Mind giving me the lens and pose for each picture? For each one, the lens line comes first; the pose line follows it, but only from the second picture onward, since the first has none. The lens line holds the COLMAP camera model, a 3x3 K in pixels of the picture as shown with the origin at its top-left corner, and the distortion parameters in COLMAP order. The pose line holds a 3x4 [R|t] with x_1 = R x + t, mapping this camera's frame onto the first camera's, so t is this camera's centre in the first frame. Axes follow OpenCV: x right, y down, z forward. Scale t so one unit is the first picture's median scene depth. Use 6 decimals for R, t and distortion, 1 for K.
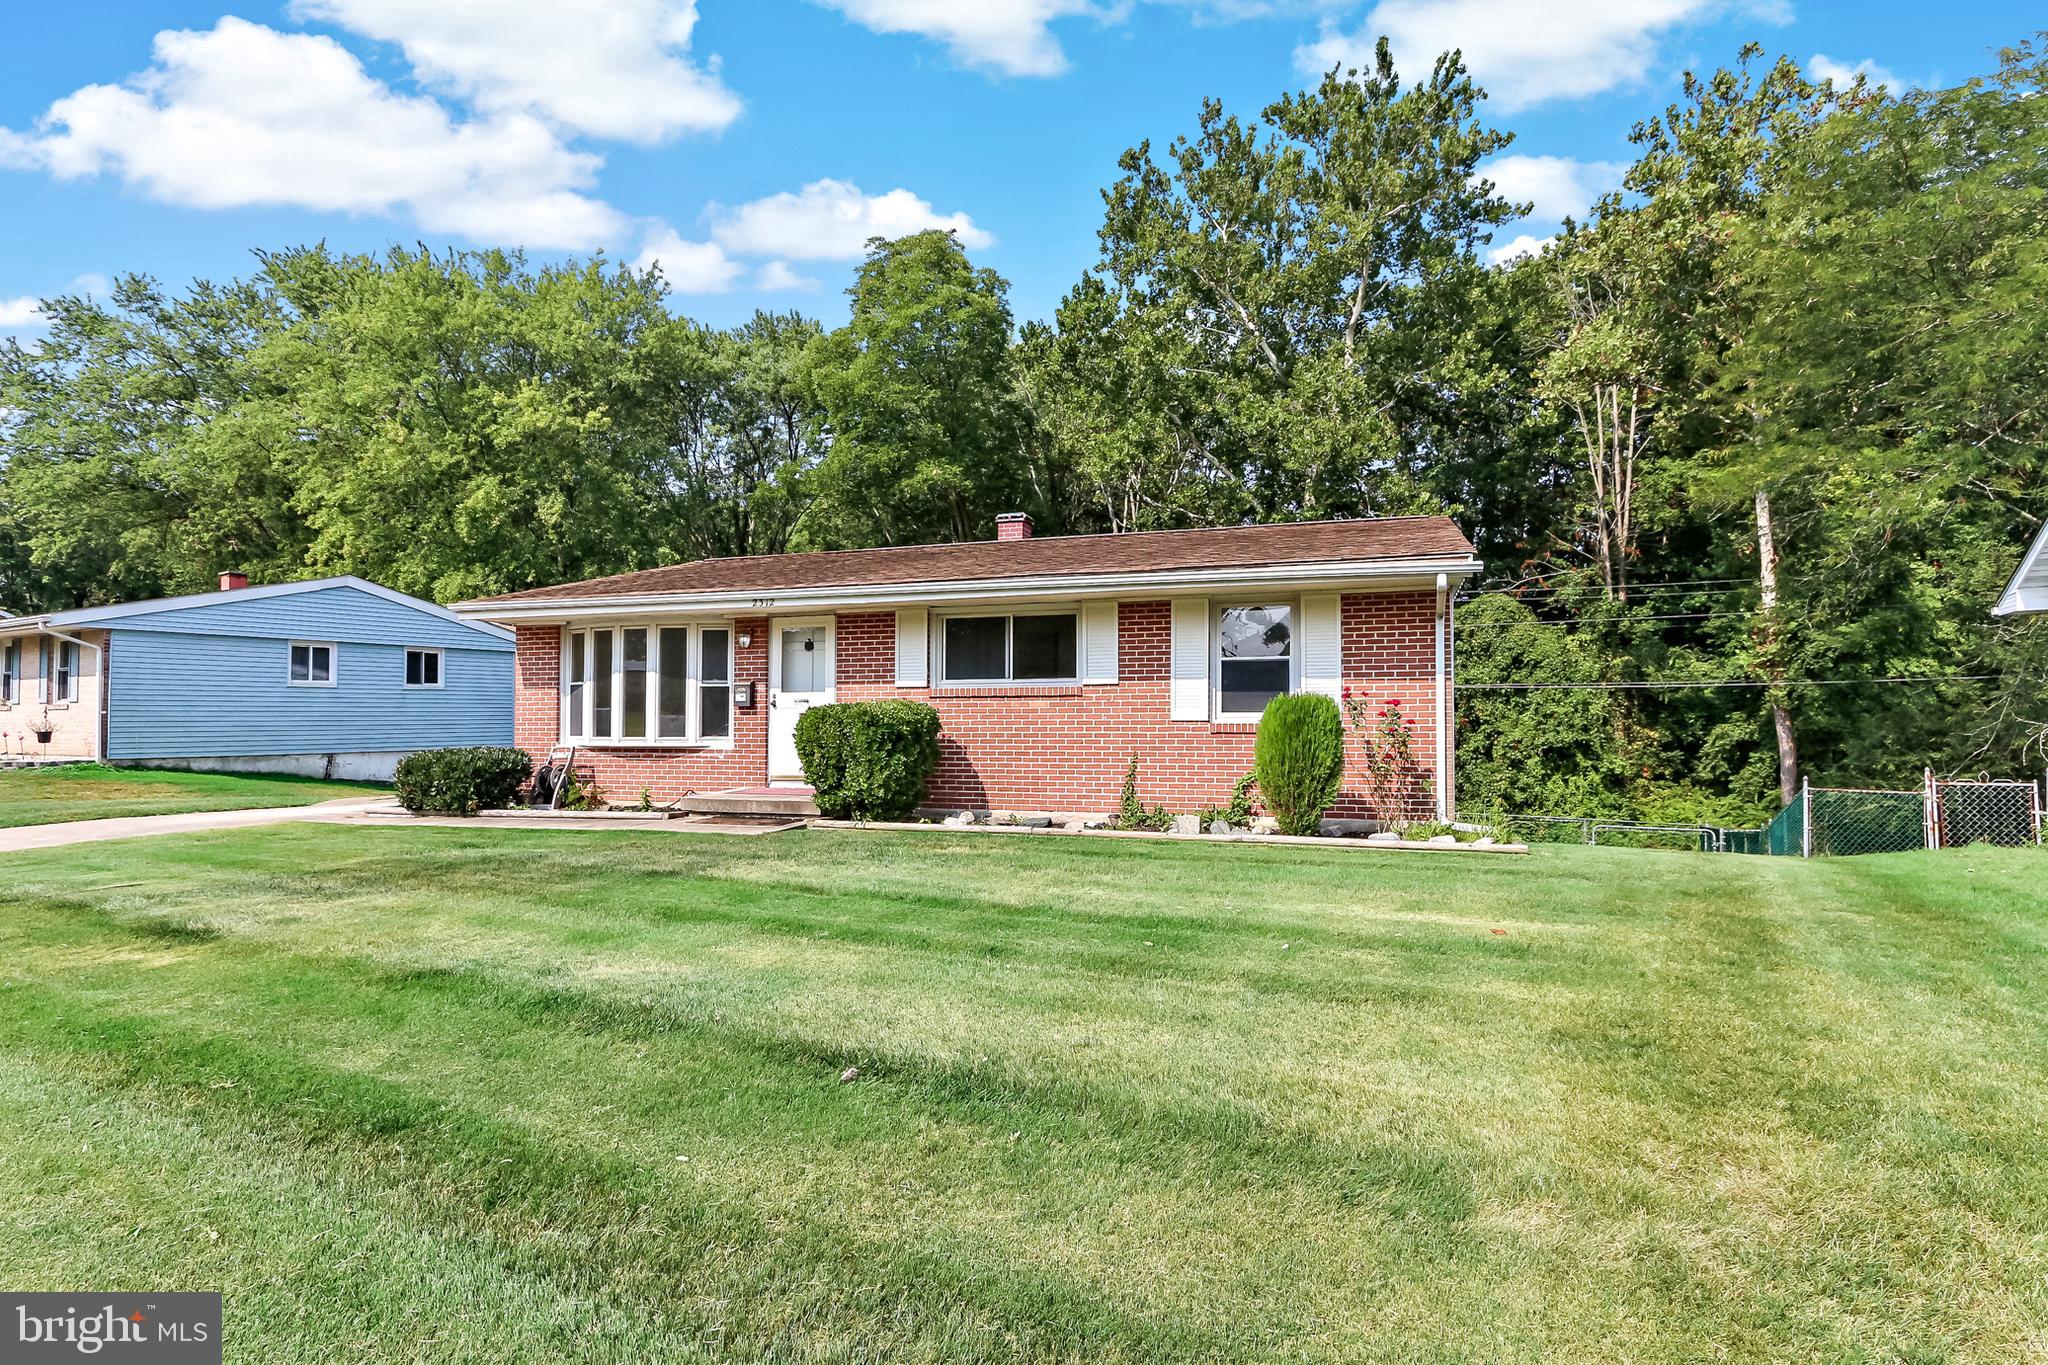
lens RADIAL K [[1101.6, 0, 1016.8], [0, 1101.6, 678.0], [0, 0, 1]] dist [-0.004469, 0.003076]
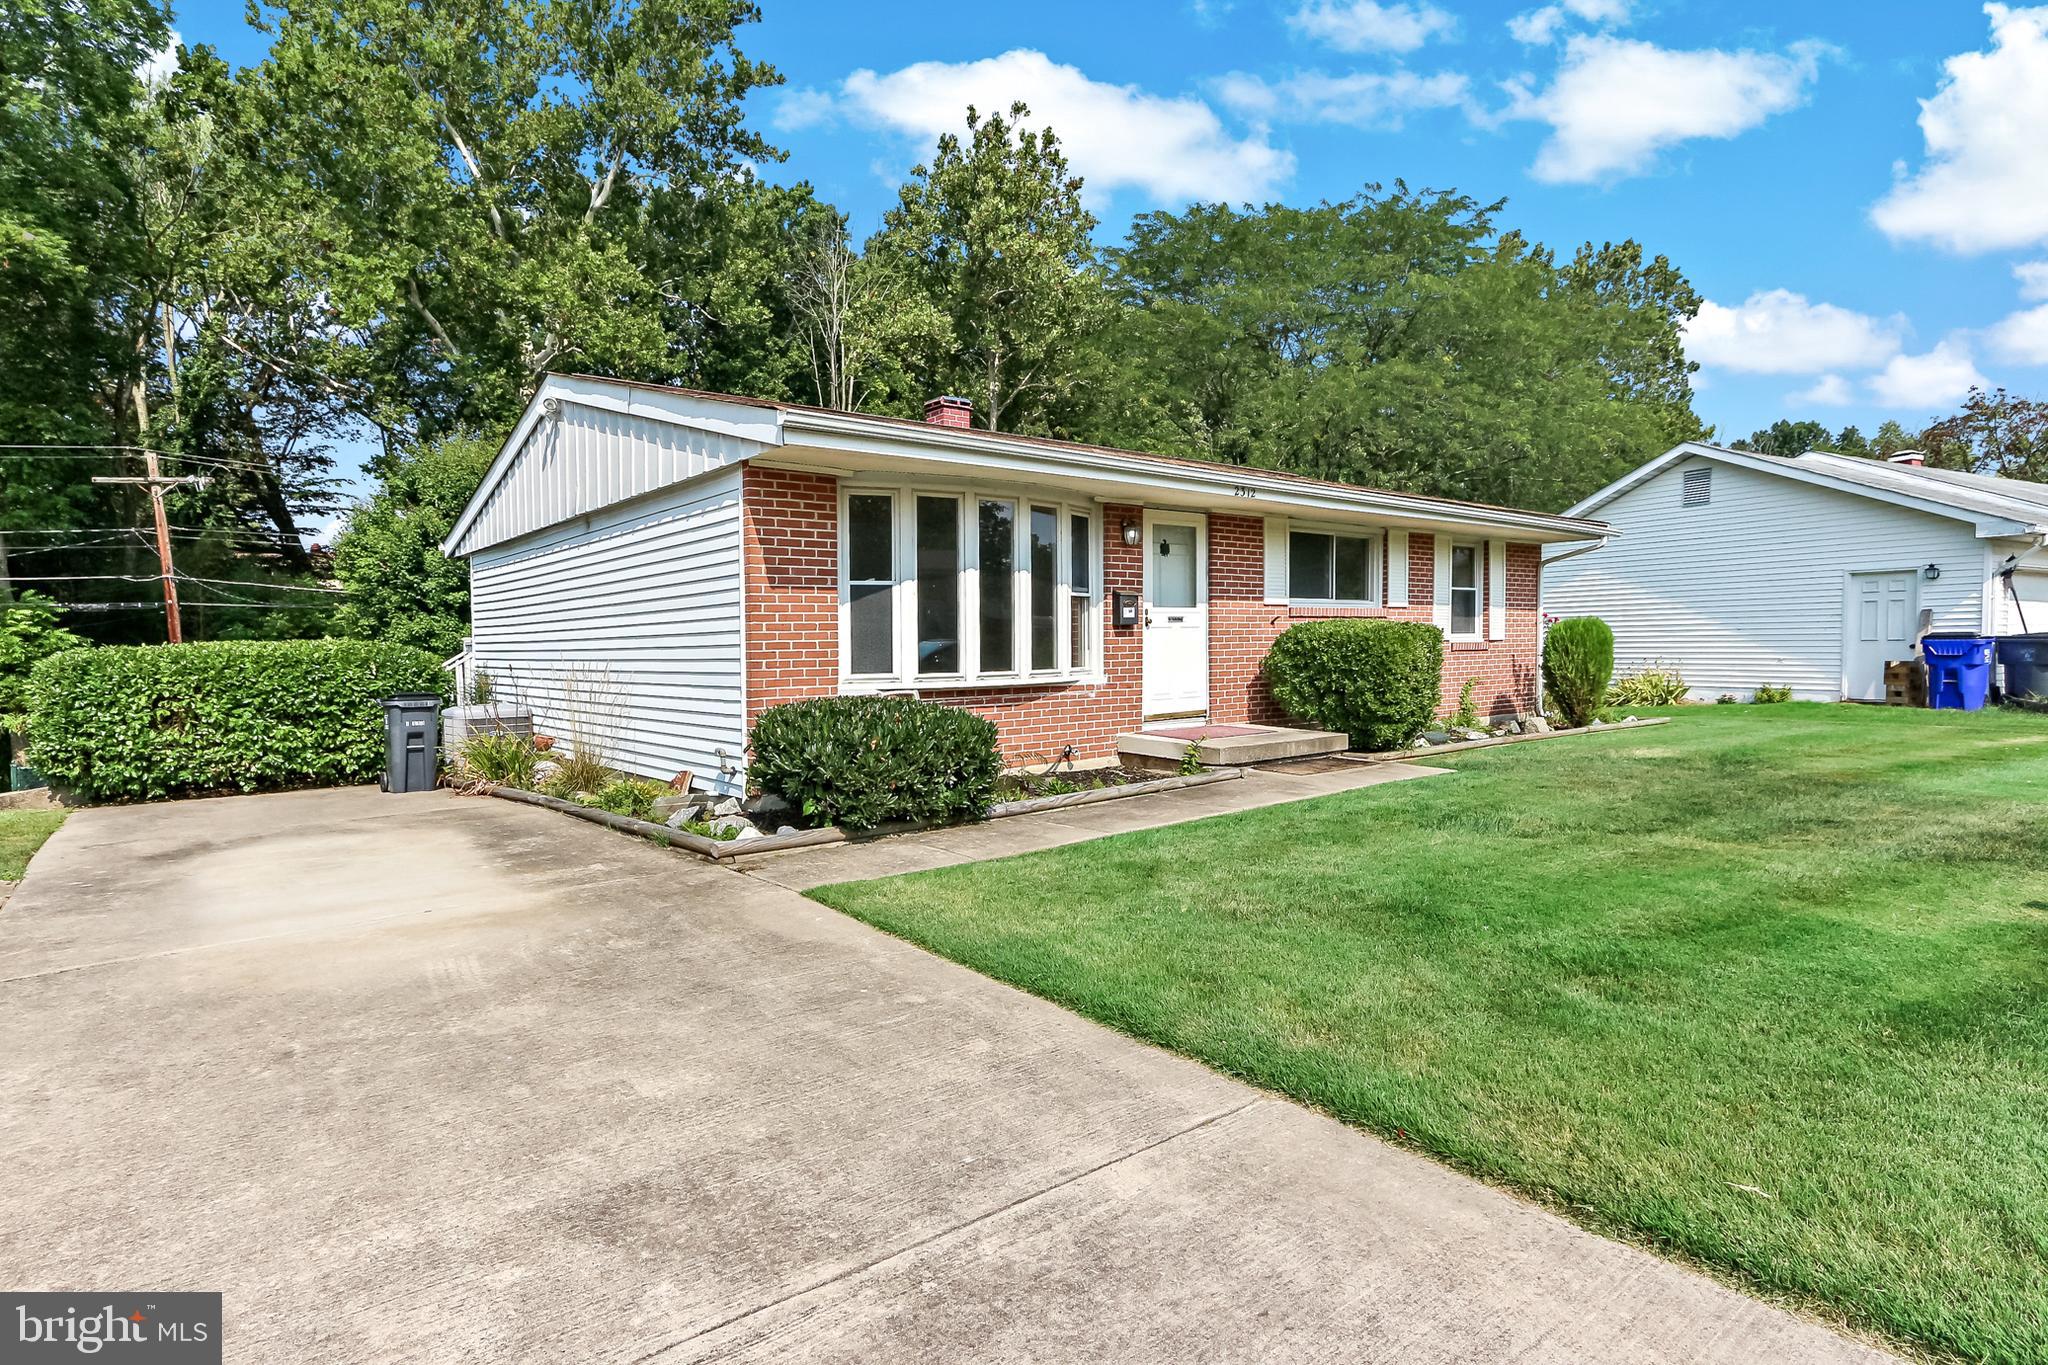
lens RADIAL K [[1101.6, 0, 1033.6], [0, 1101.6, 684.5], [0, 0, 1]] dist [-0.004469, 0.003076]
pose [[0.517415, -0.037130, 0.854929, -0.331579], [-0.020924, 0.998211, 0.056016, 0.009275], [-0.855479, -0.046872, 0.515712, 0.242956]]
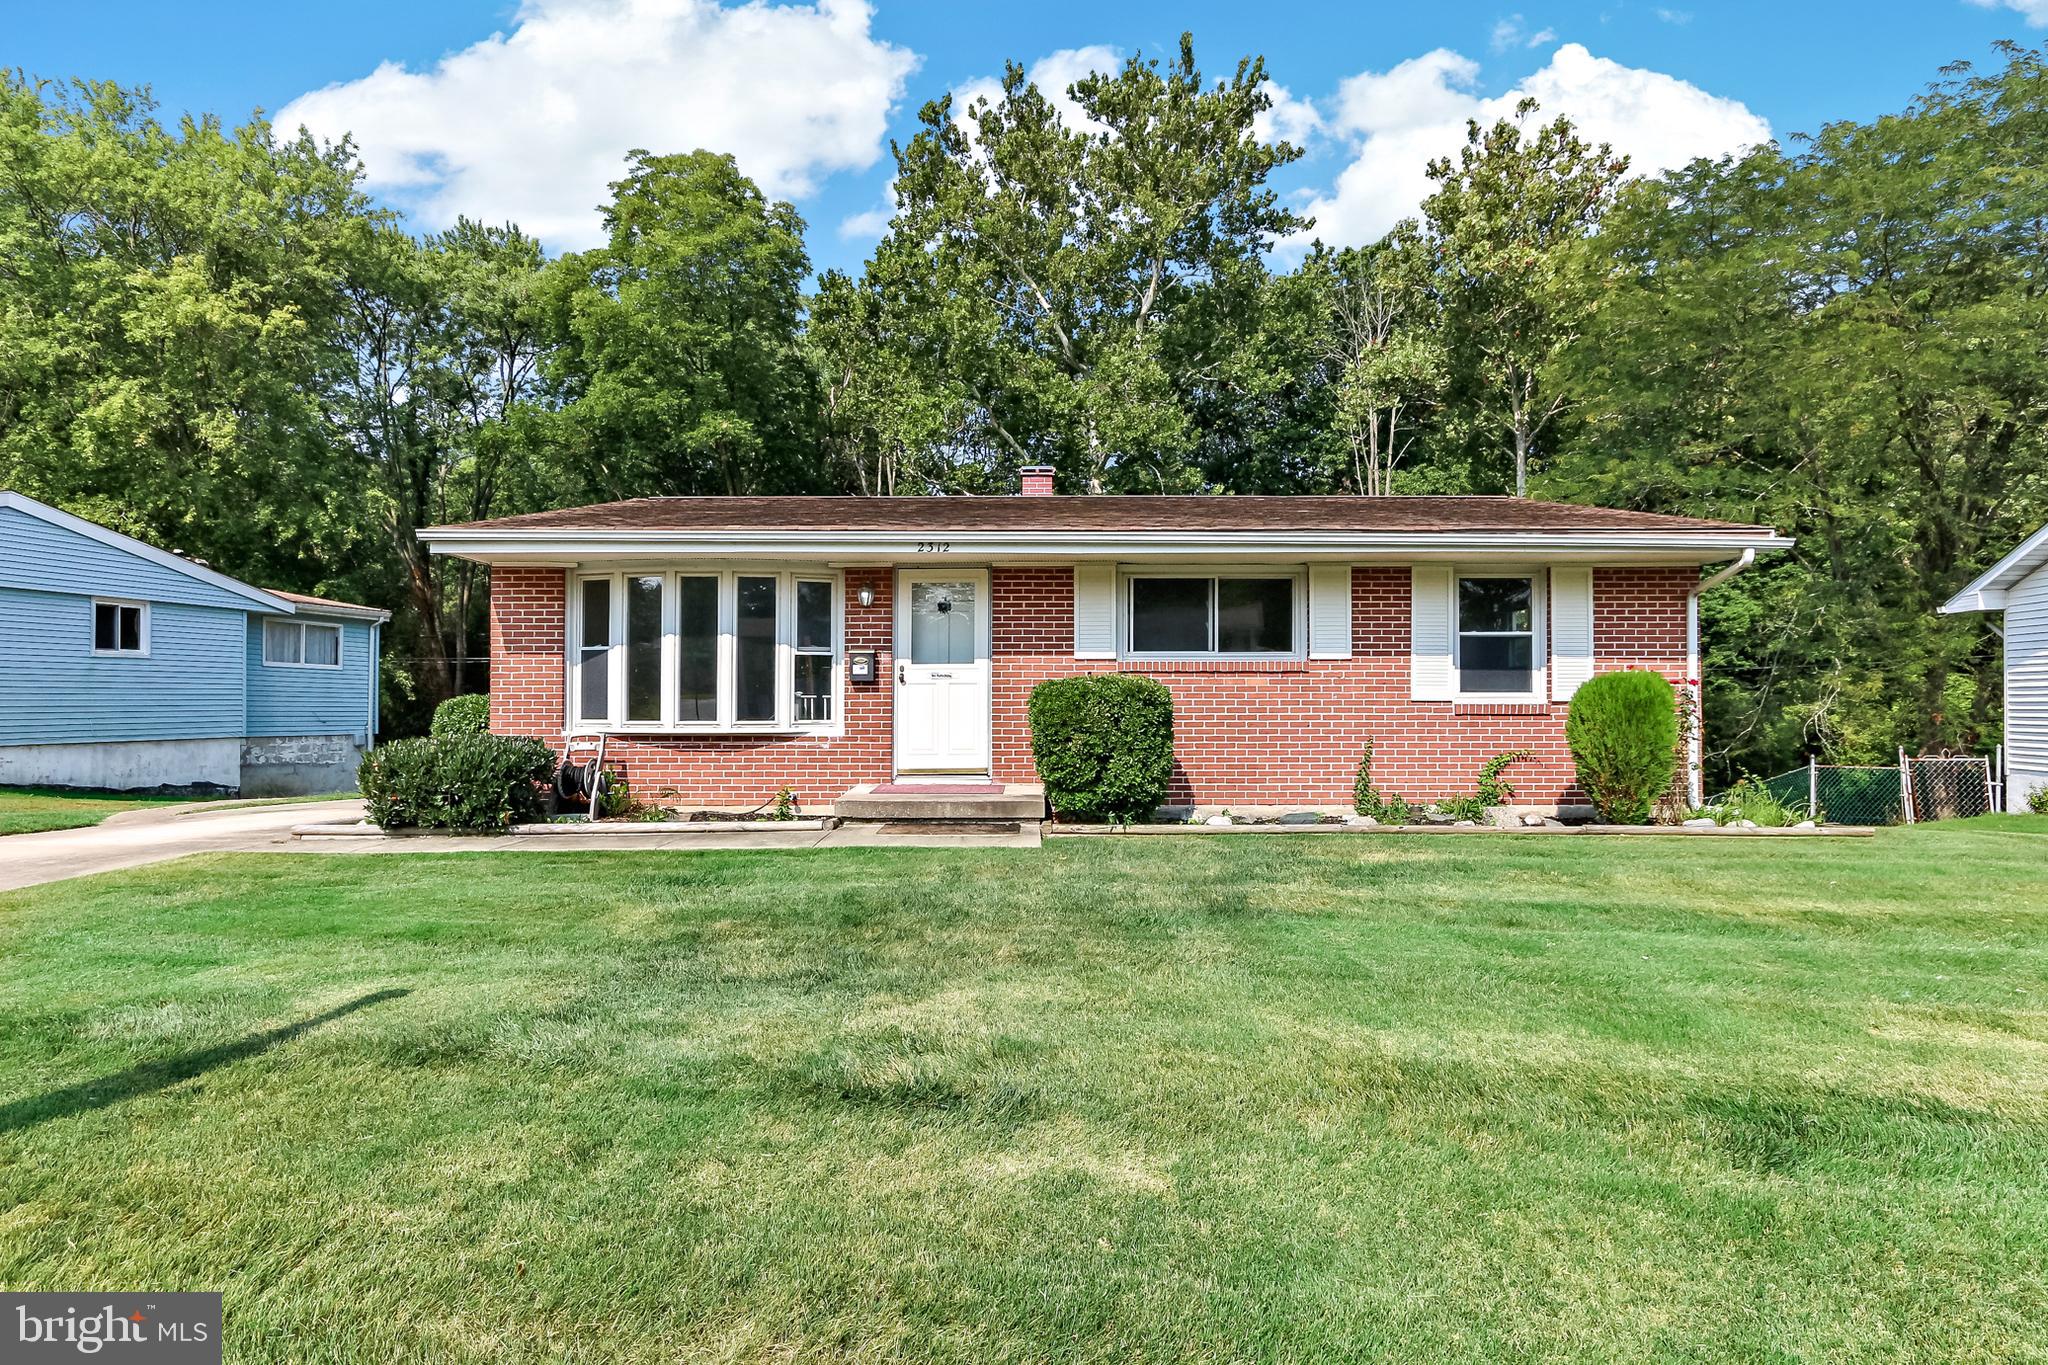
lens RADIAL K [[1101.6, 0, 1025.2], [0, 1101.6, 684.0], [0, 0, 1]] dist [-0.004469, 0.003076]
pose [[0.944824, 0.009158, 0.327451, -0.143233], [-0.015136, 0.999762, 0.015713, 0.004960], [-0.327229, -0.019803, 0.944738, 0.081039]]
